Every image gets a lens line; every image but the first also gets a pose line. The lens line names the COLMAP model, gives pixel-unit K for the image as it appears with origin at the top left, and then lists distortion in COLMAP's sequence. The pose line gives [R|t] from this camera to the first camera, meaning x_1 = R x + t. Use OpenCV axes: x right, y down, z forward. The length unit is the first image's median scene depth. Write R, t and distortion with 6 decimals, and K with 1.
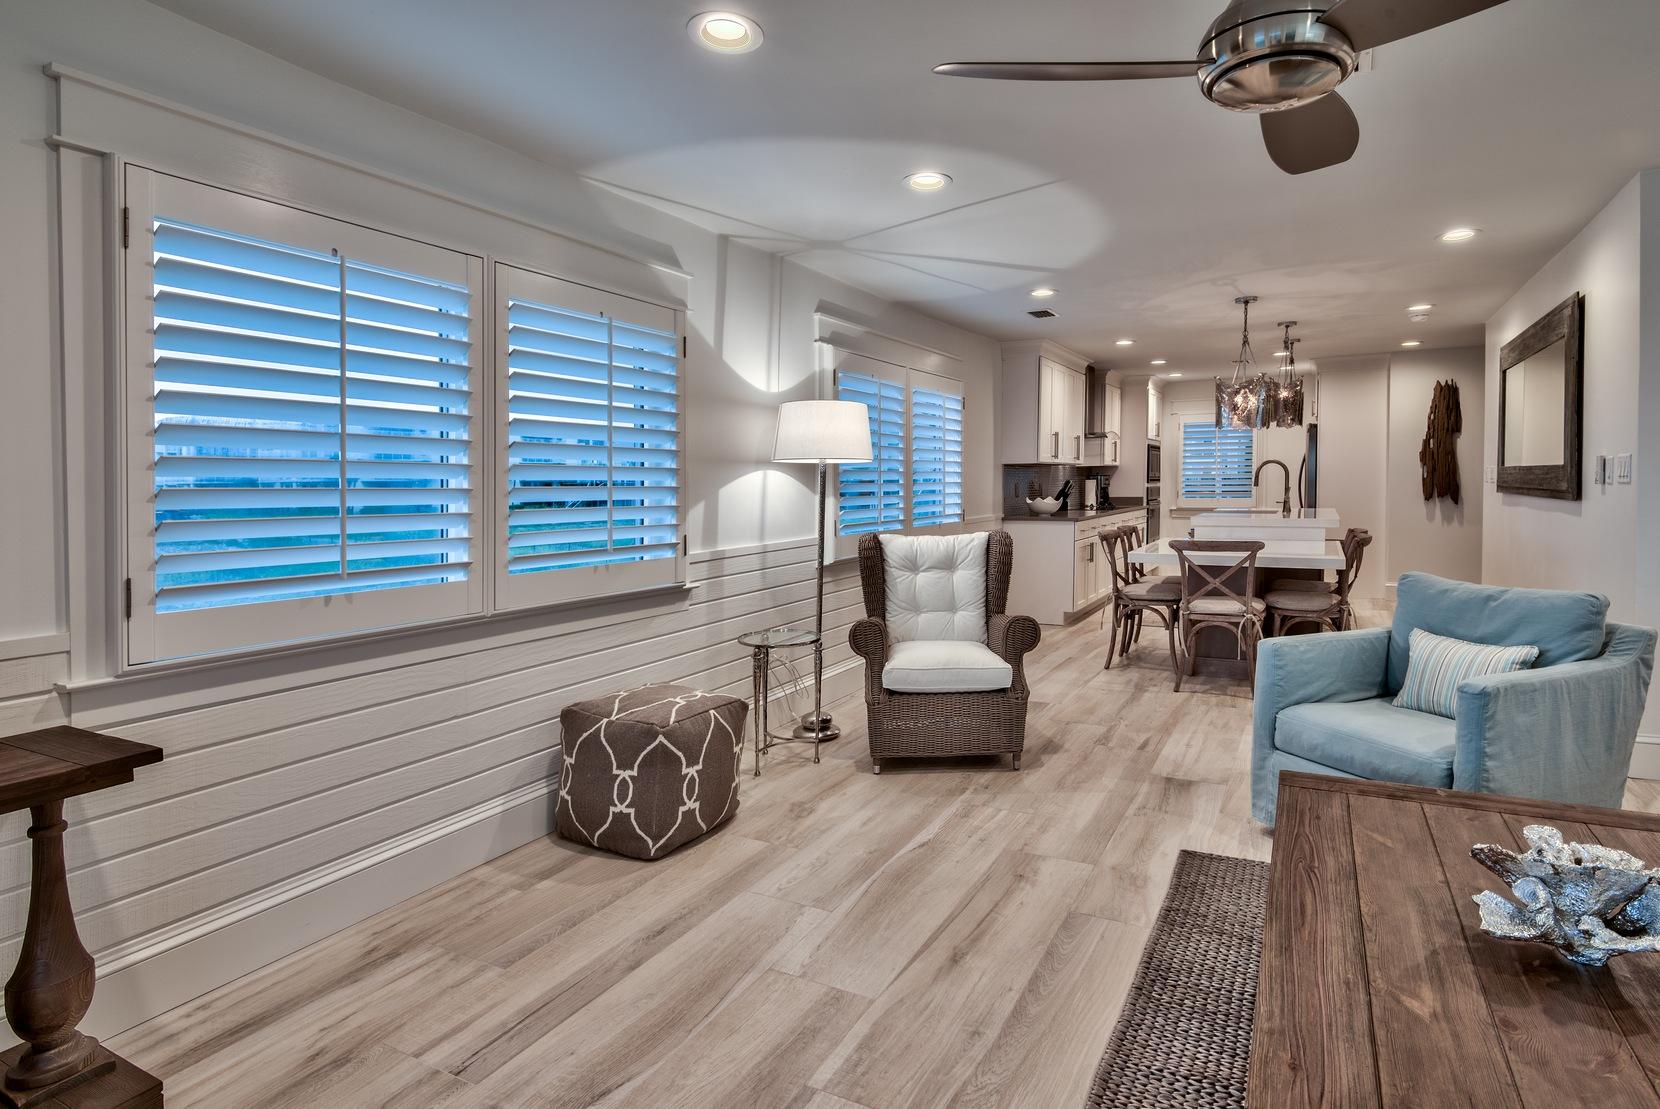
lens RADIAL K [[831.0, 0, 848.3], [0, 831.0, 504.8], [0, 0, 1]] dist [-0.003586, -0.000175]
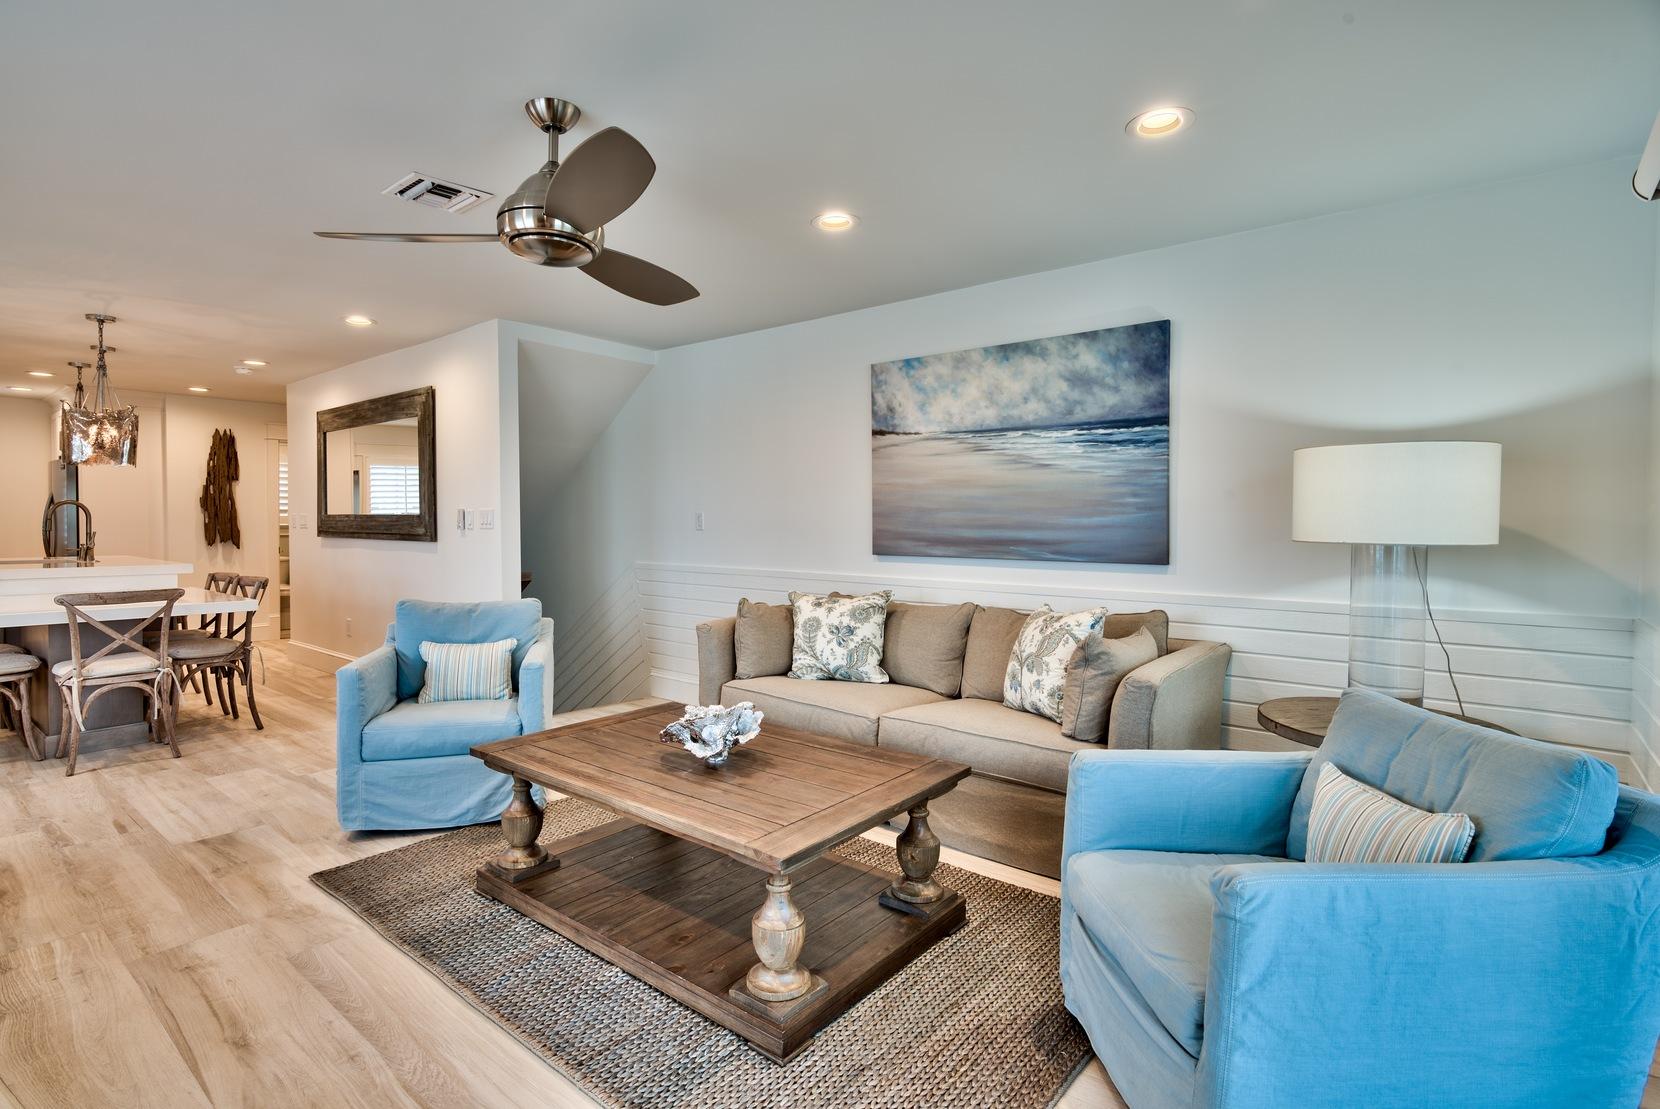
lens RADIAL K [[850.7, 0, 830.0], [0, 850.7, 554.5], [0, 0, 1]] dist [-0.002440, -0.000436]
pose [[0.208689, -0.023425, 0.977701, -0.247387], [0.021065, 0.999589, 0.019453, 0.001707], [-0.977755, 0.016536, 0.209097, 0.063755]]
